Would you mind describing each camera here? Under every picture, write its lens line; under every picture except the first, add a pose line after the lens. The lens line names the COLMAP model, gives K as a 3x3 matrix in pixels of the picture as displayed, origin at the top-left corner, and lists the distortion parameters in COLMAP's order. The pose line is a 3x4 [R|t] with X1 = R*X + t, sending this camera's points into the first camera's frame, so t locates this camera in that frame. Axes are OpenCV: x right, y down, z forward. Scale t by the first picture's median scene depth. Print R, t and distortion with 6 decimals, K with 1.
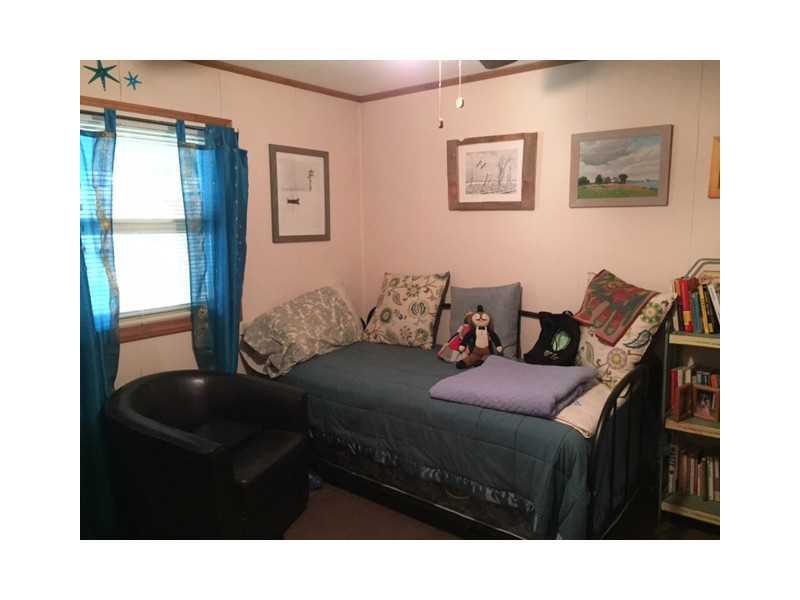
lens RADIAL K [[547.7, 0, 404.9], [0, 547.7, 299.9], [0, 0, 1]] dist [0.057745, -0.014276]
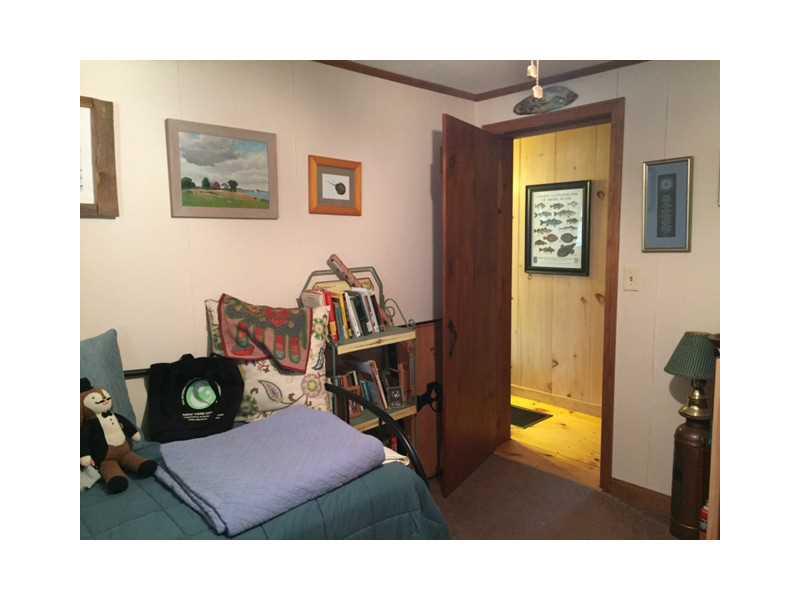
lens RADIAL K [[547.7, 0, 403.7], [0, 547.7, 293.9], [0, 0, 1]] dist [0.057745, -0.014276]
pose [[0.150183, -0.102867, 0.983292, -0.422279], [0.152196, 0.985123, 0.079813, -0.082368], [-0.976873, 0.137666, 0.163605, 0.626286]]
